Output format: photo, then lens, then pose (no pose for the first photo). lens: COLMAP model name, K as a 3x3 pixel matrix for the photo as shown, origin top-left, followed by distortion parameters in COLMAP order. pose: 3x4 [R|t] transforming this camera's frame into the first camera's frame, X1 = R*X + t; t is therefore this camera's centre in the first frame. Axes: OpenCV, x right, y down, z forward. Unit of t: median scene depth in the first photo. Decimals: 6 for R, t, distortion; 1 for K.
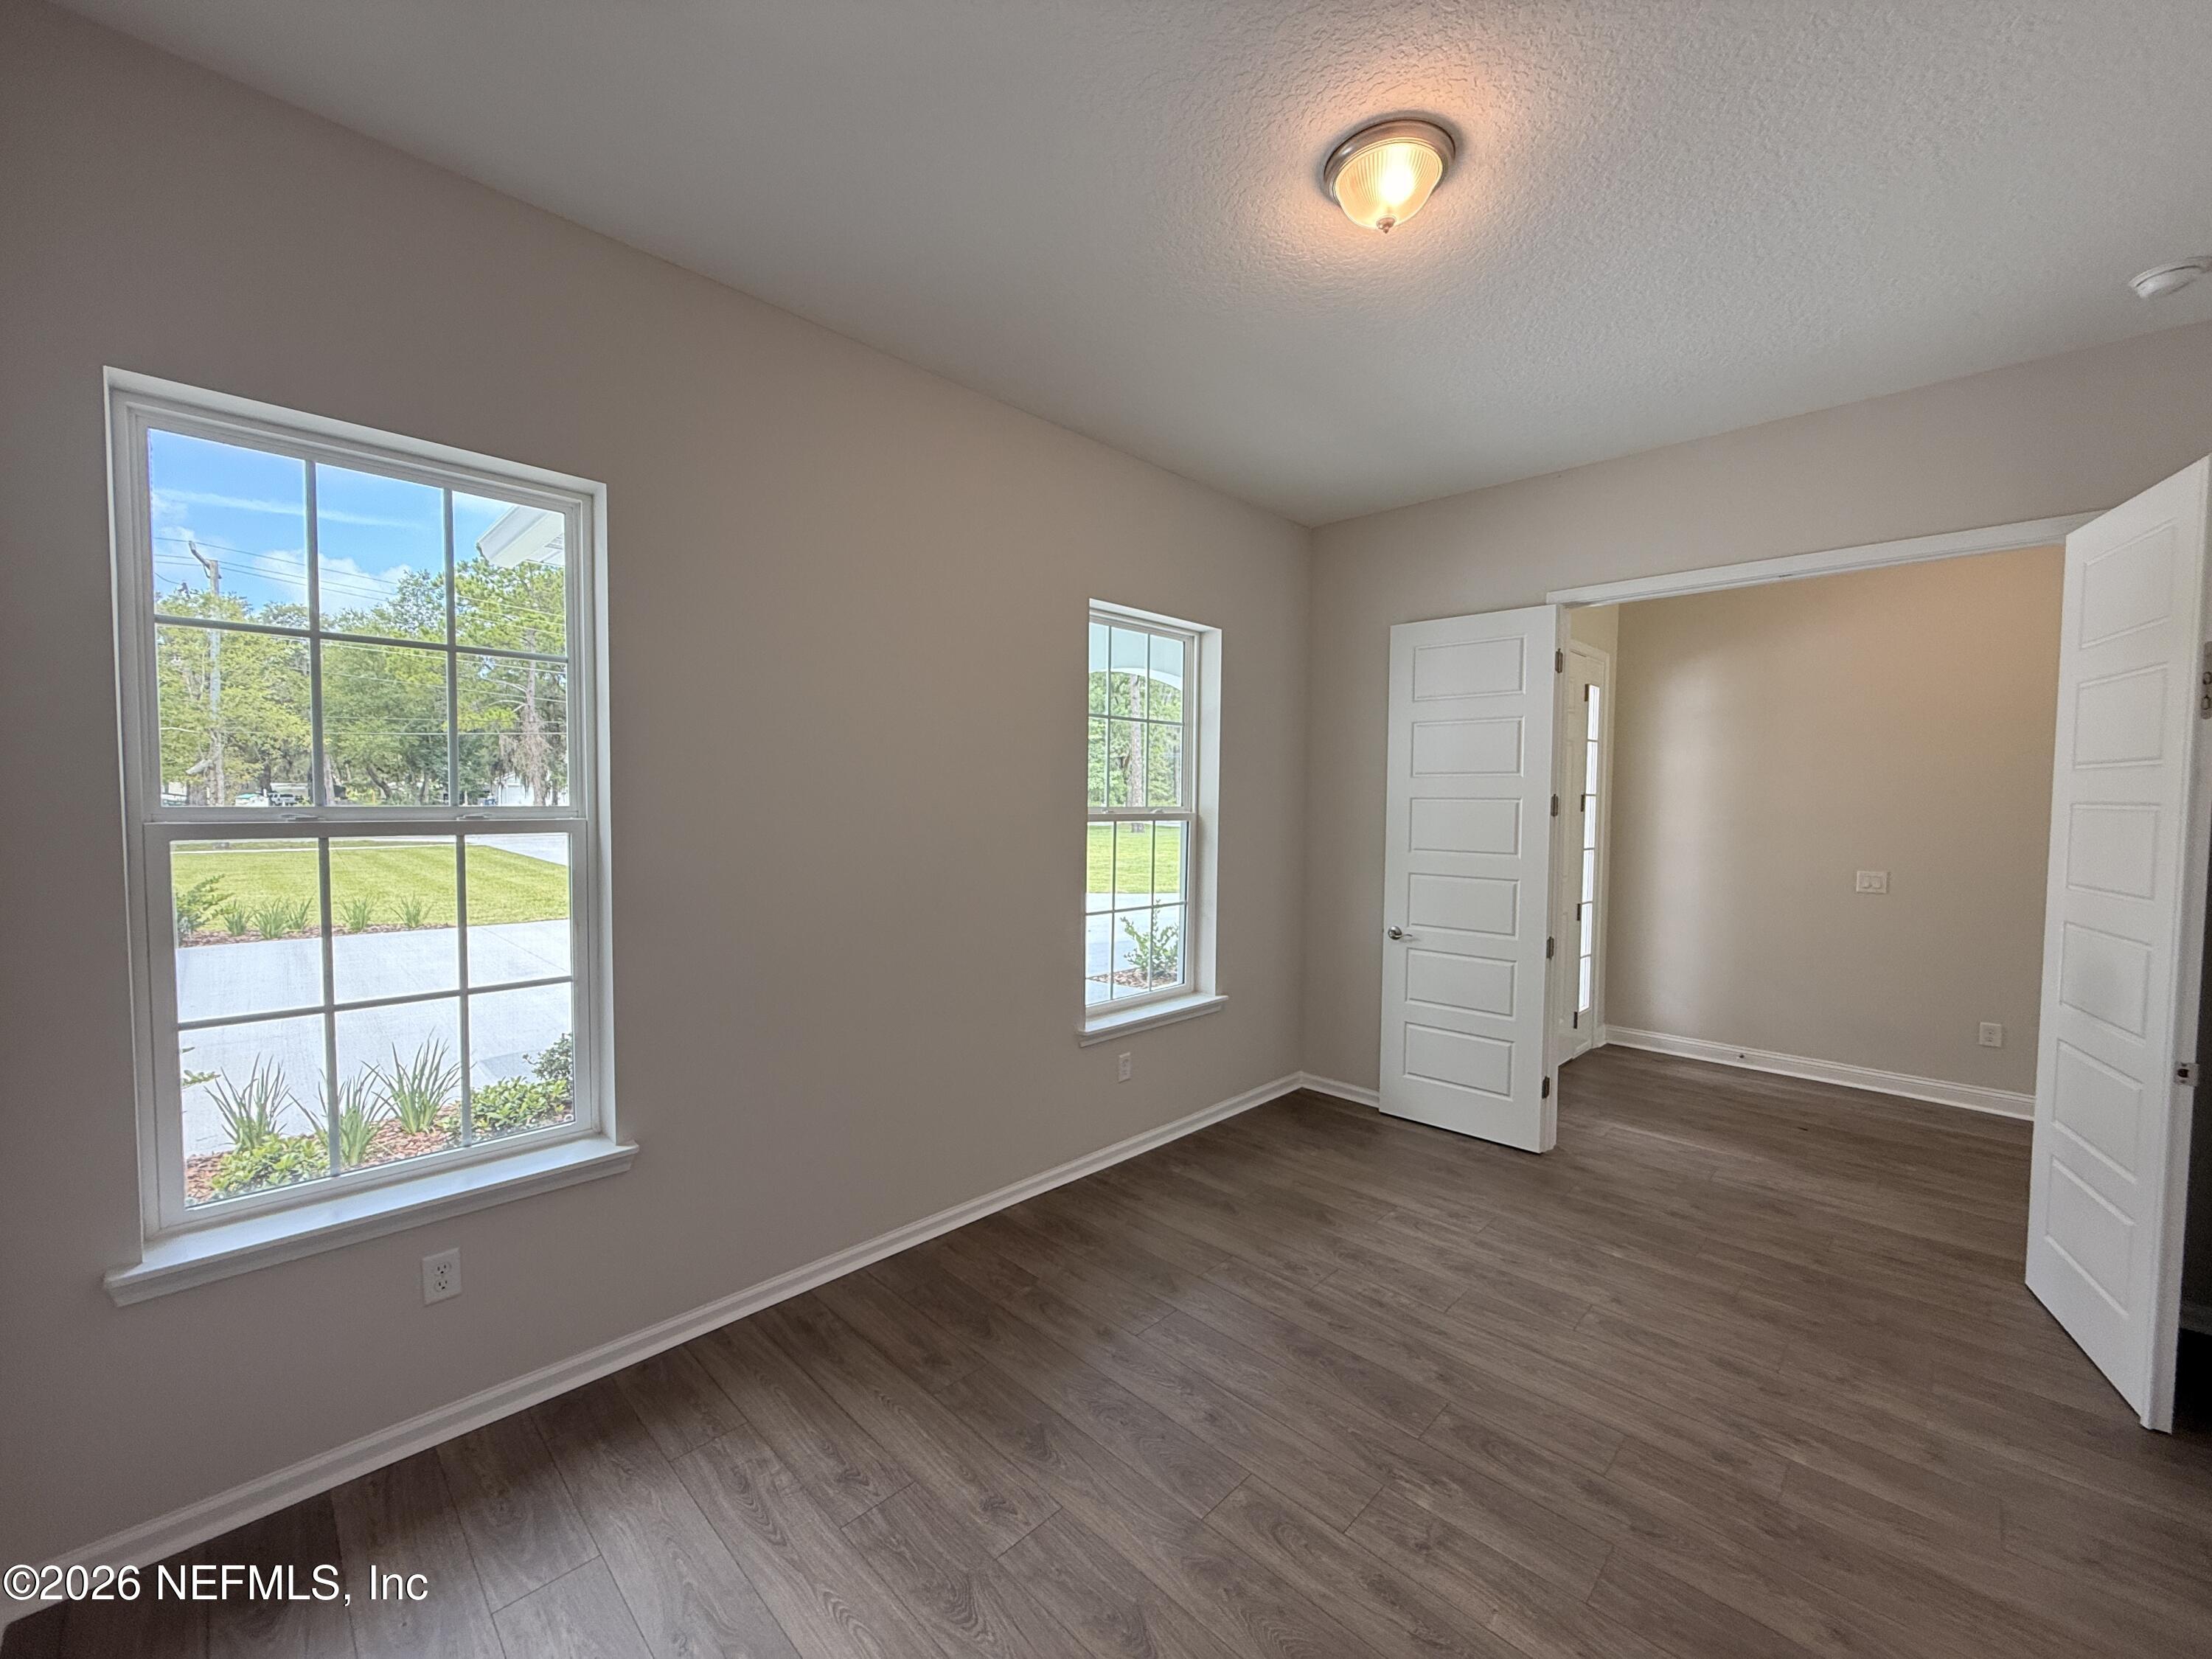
lens RADIAL K [[884.2, 0, 1105.6], [0, 884.2, 833.8], [0, 0, 1]] dist [0.002059, -0.000751]
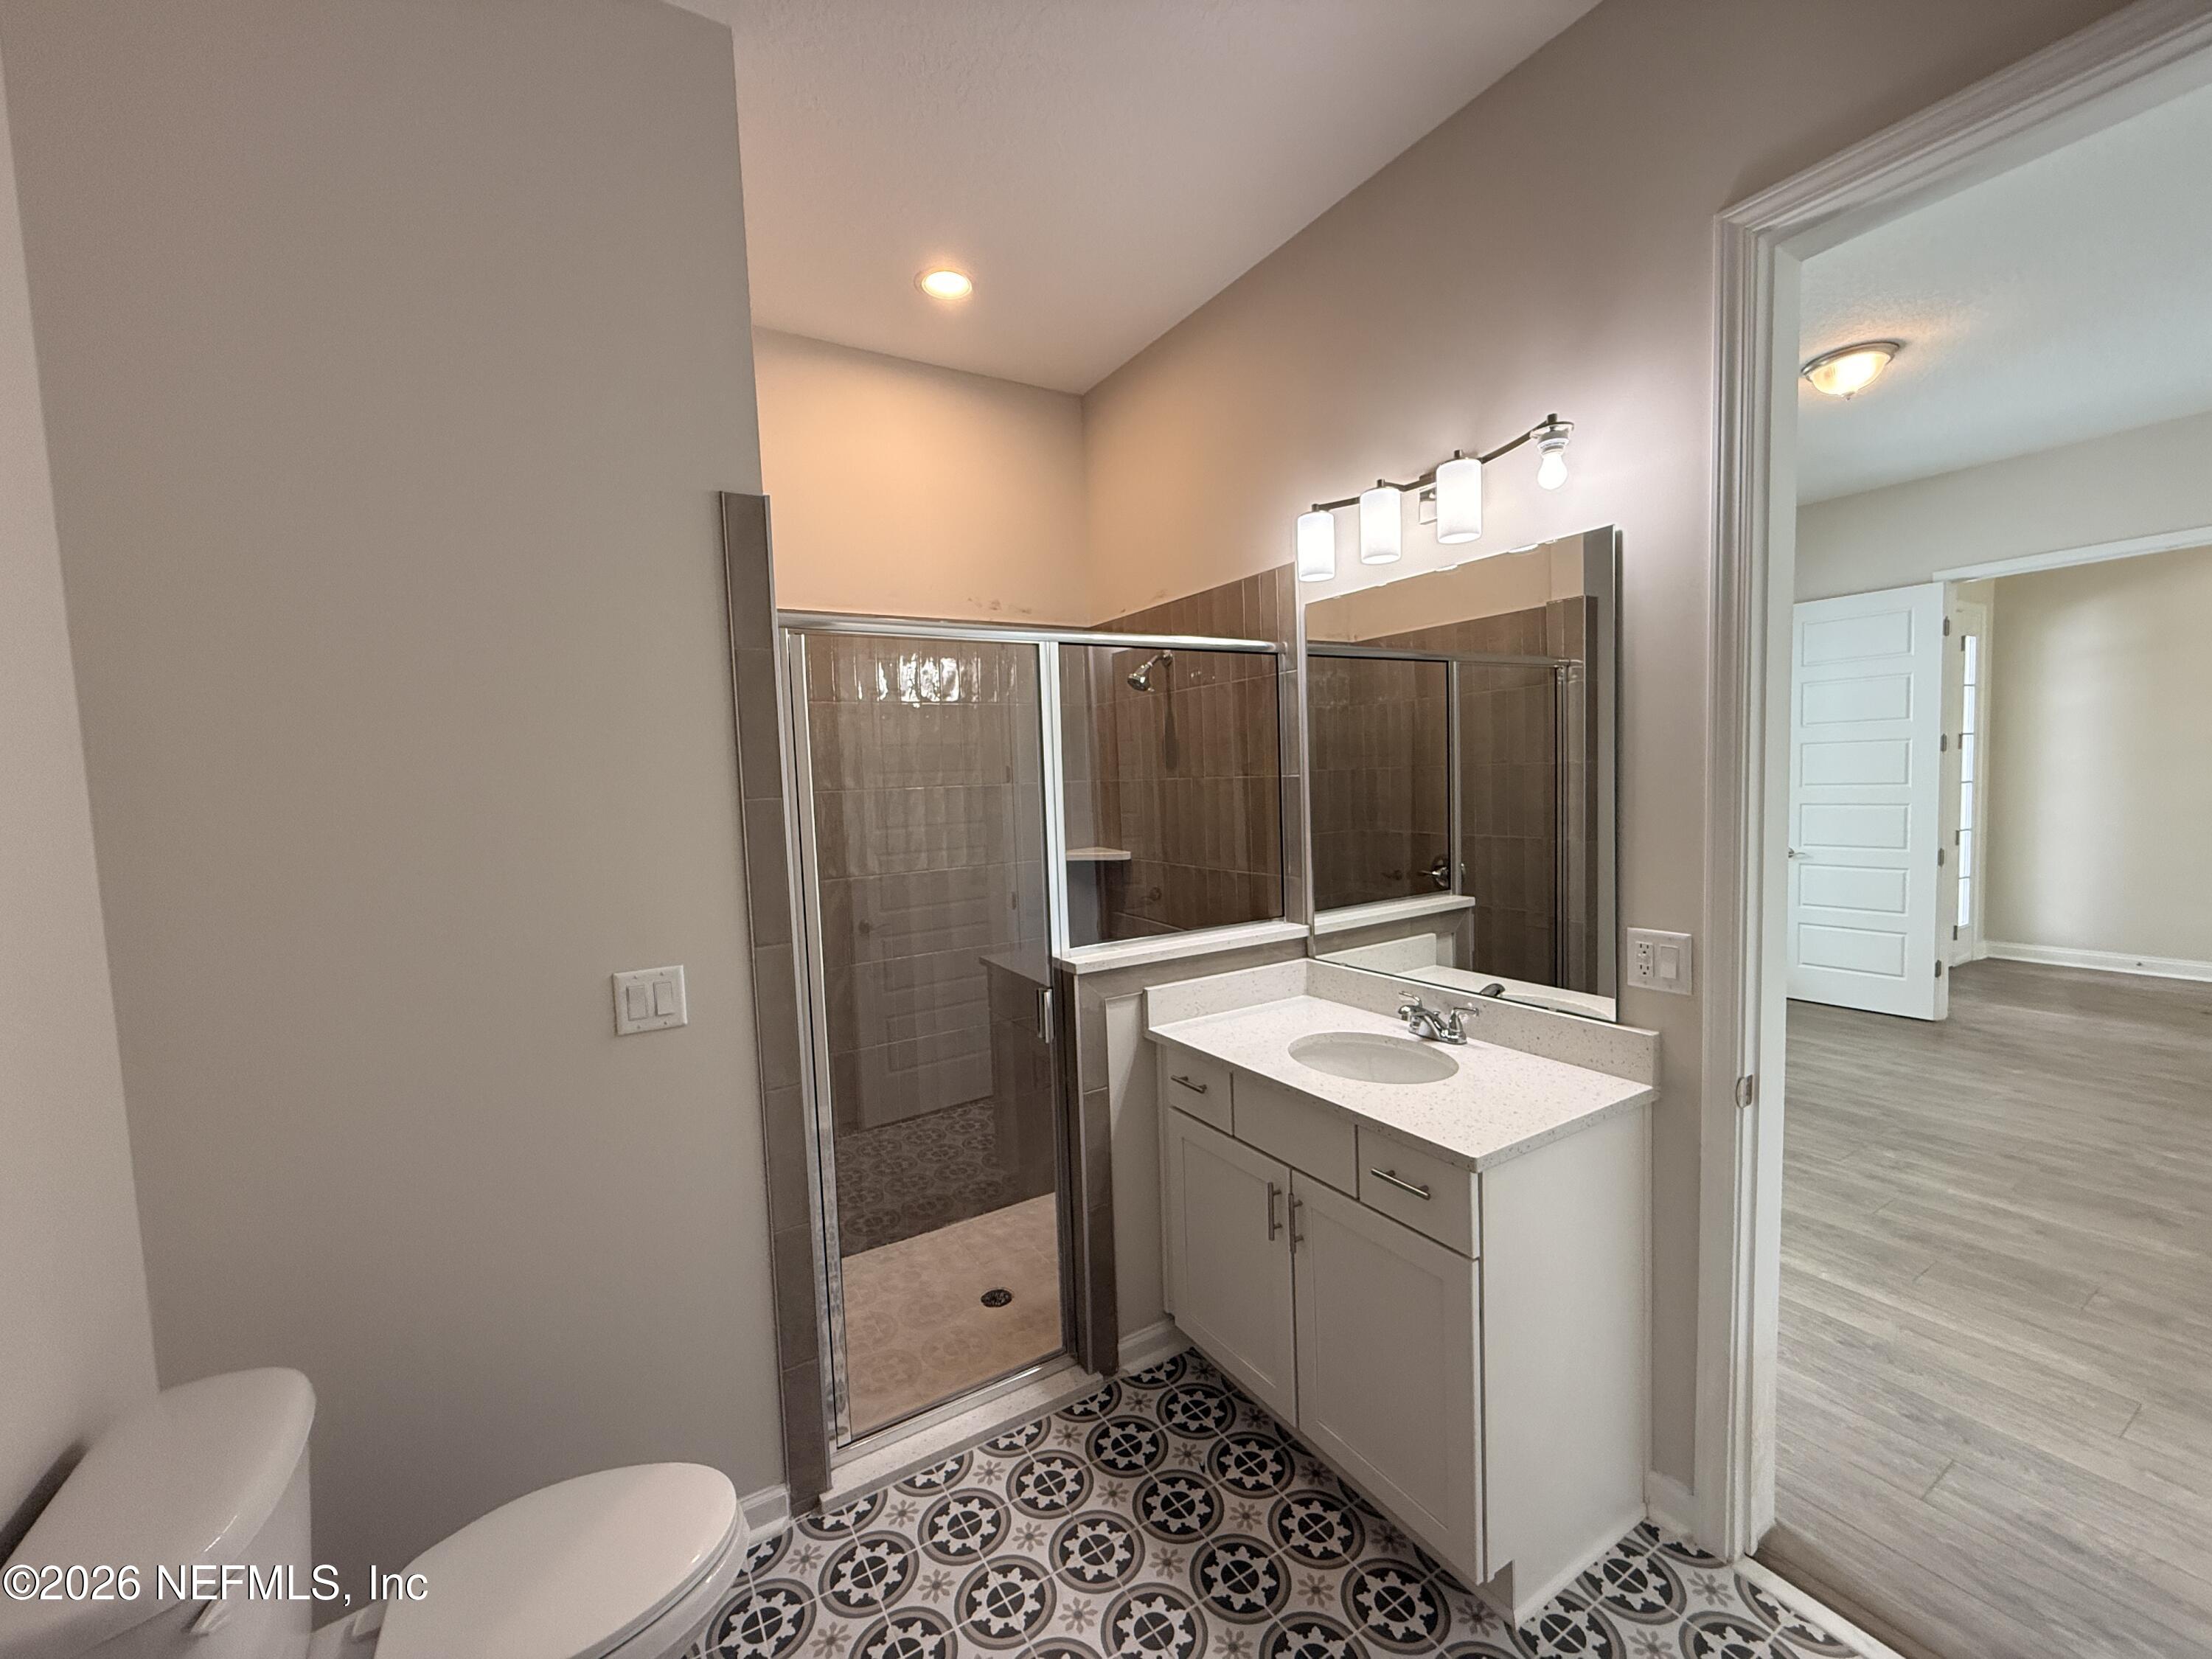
lens RADIAL K [[884.2, 0, 1105.8], [0, 884.2, 833.0], [0, 0, 1]] dist [0.002059, -0.000751]
pose [[0.968879, -0.031590, -0.245510, -0.333727], [0.037774, 0.999076, 0.020516, 0.024797], [0.244635, -0.029152, 0.969177, -0.501624]]
